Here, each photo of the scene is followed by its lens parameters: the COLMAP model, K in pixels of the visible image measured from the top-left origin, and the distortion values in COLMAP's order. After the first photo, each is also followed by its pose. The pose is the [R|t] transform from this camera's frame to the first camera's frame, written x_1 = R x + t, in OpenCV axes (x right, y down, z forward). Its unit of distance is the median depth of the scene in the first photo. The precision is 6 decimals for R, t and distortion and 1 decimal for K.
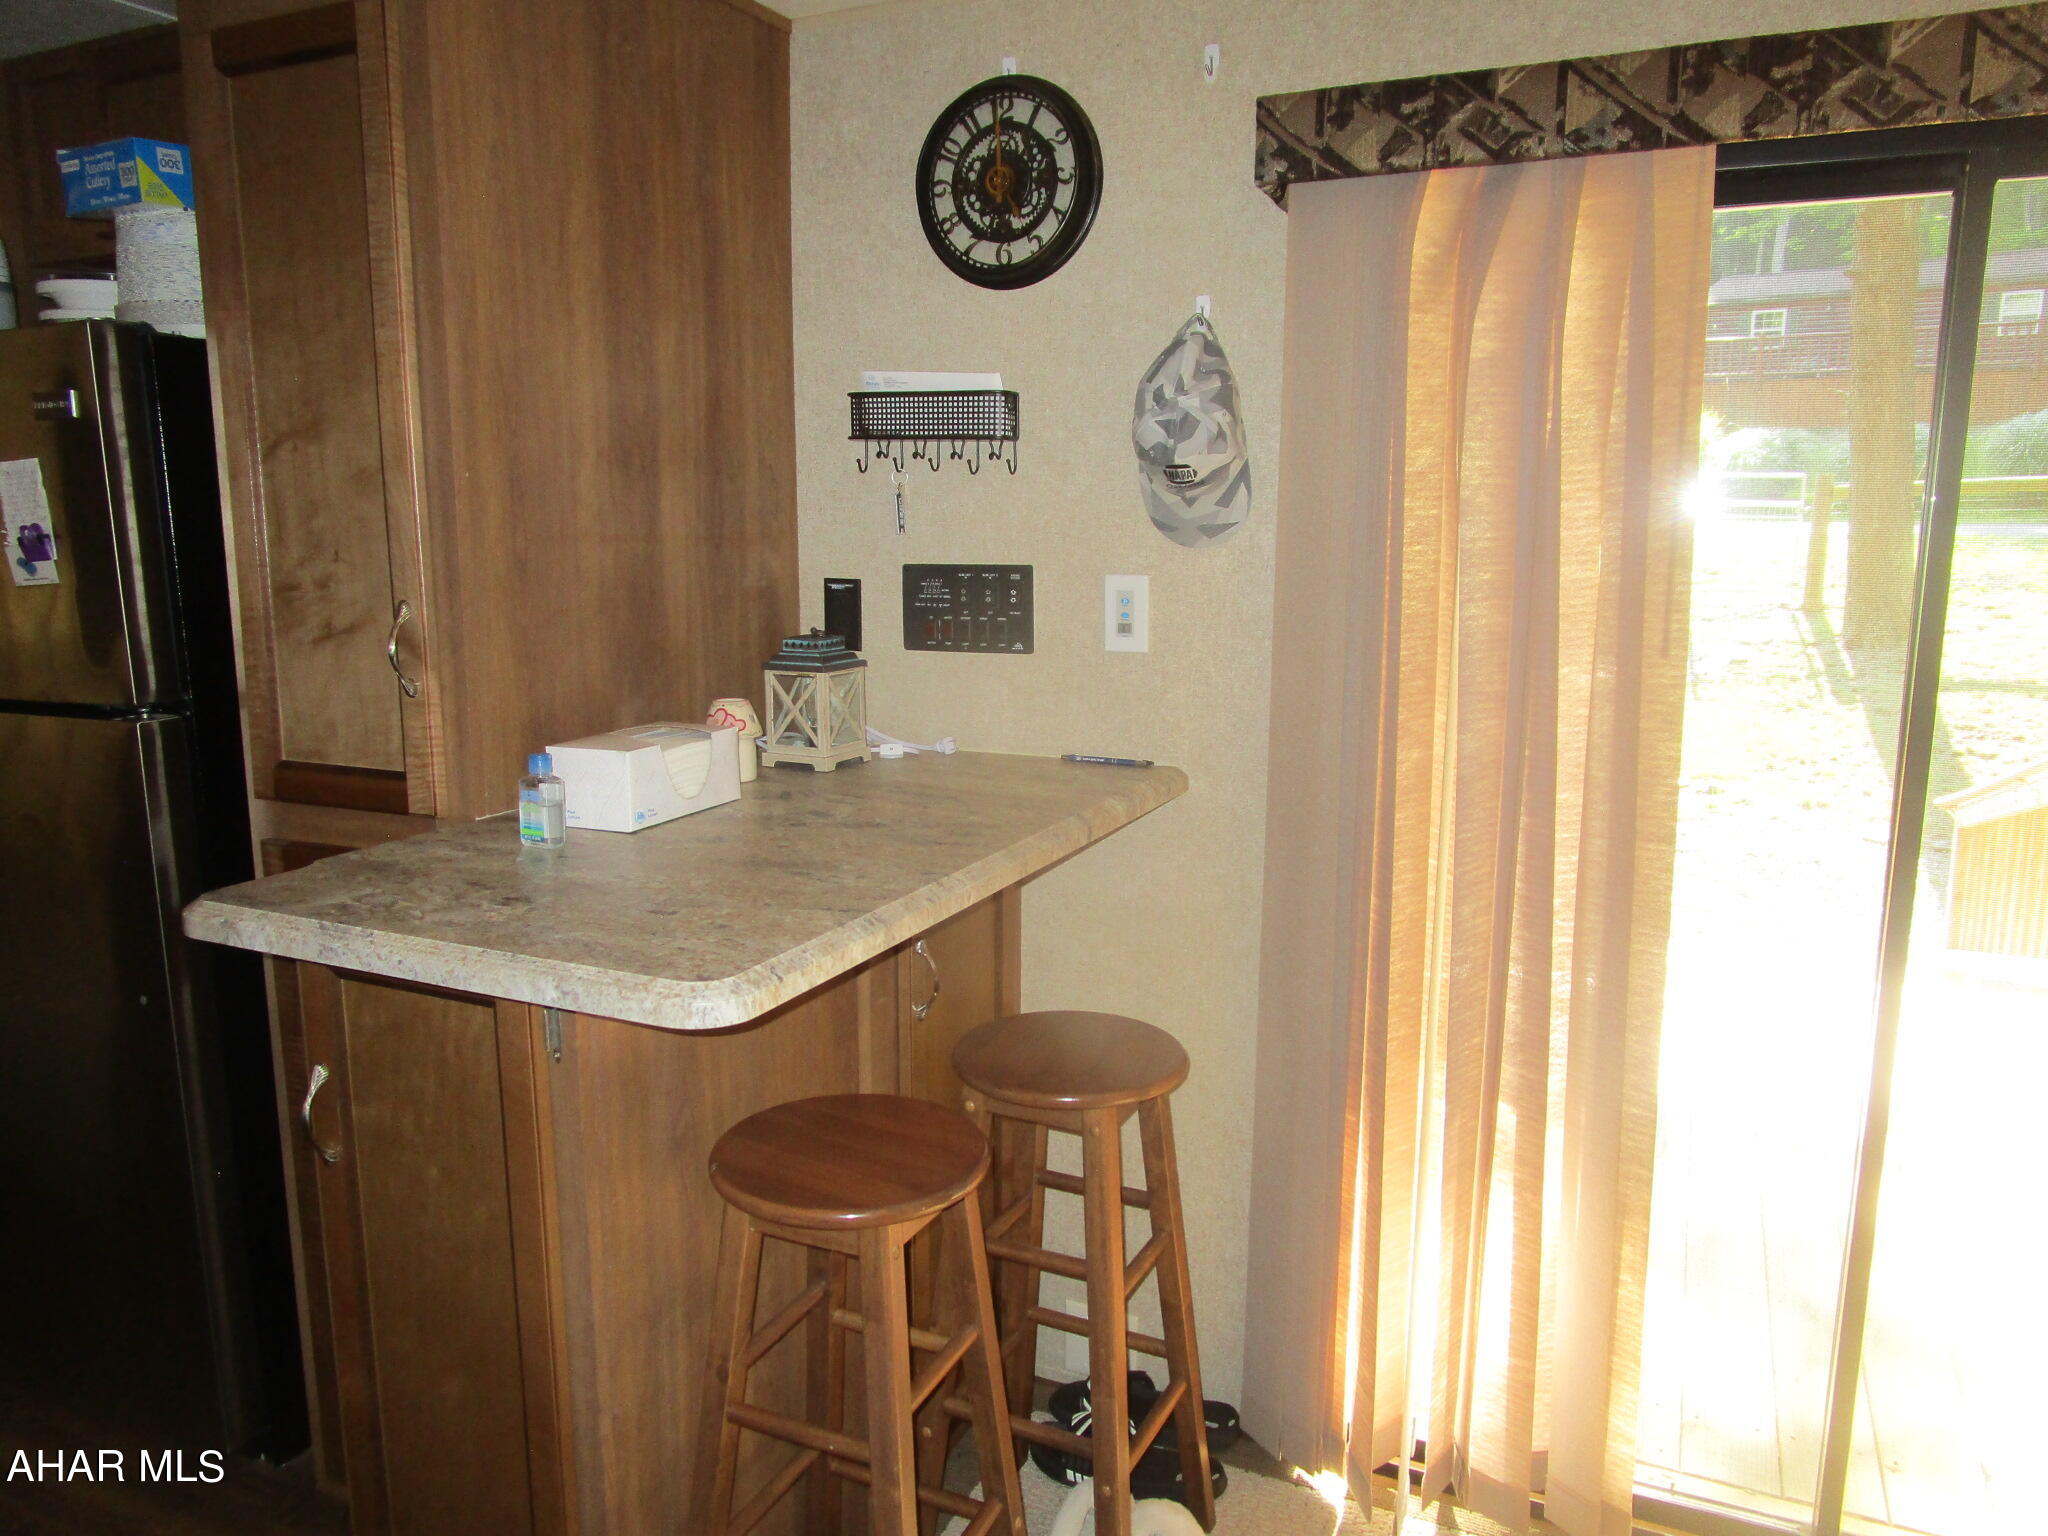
lens RADIAL K [[1468.7, 0, 1024.0], [0, 1468.7, 768.0], [0, 0, 1]] dist [0.000786, -0.000586]
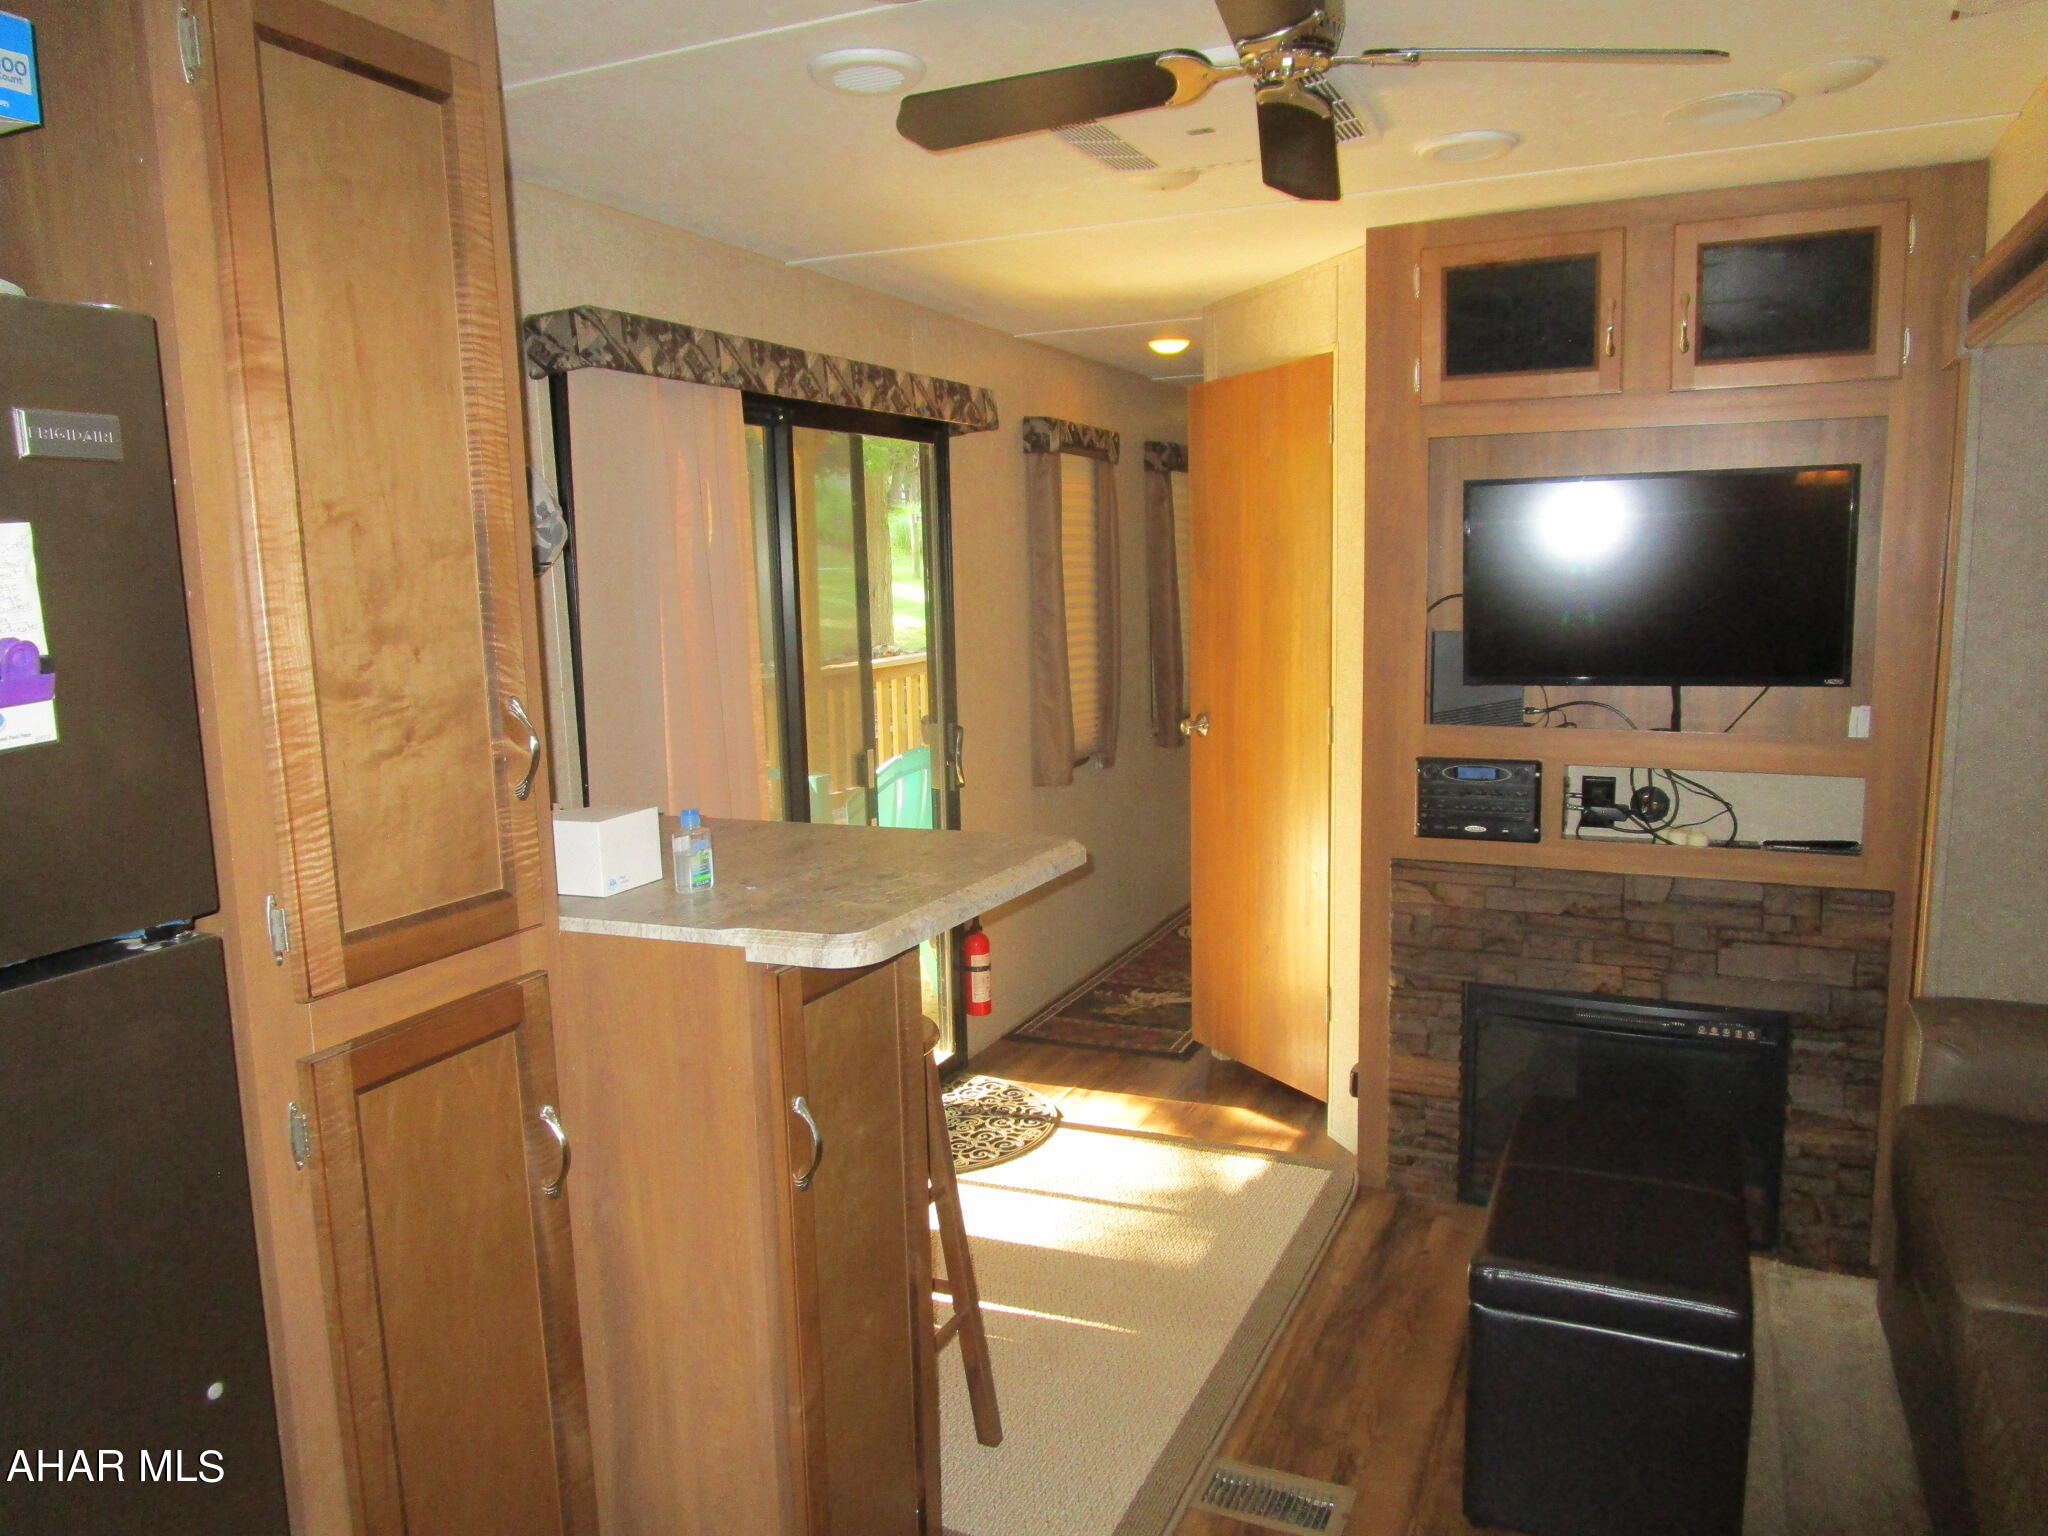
lens RADIAL K [[1468.7, 0, 1024.0], [0, 1468.7, 768.0], [0, 0, 1]] dist [0.000786, -0.000586]
pose [[-0.015402, -0.140850, 0.989911, -1.359050], [0.213359, 0.966764, 0.140876, -0.149006], [-0.976852, 0.213376, 0.015162, 0.708267]]
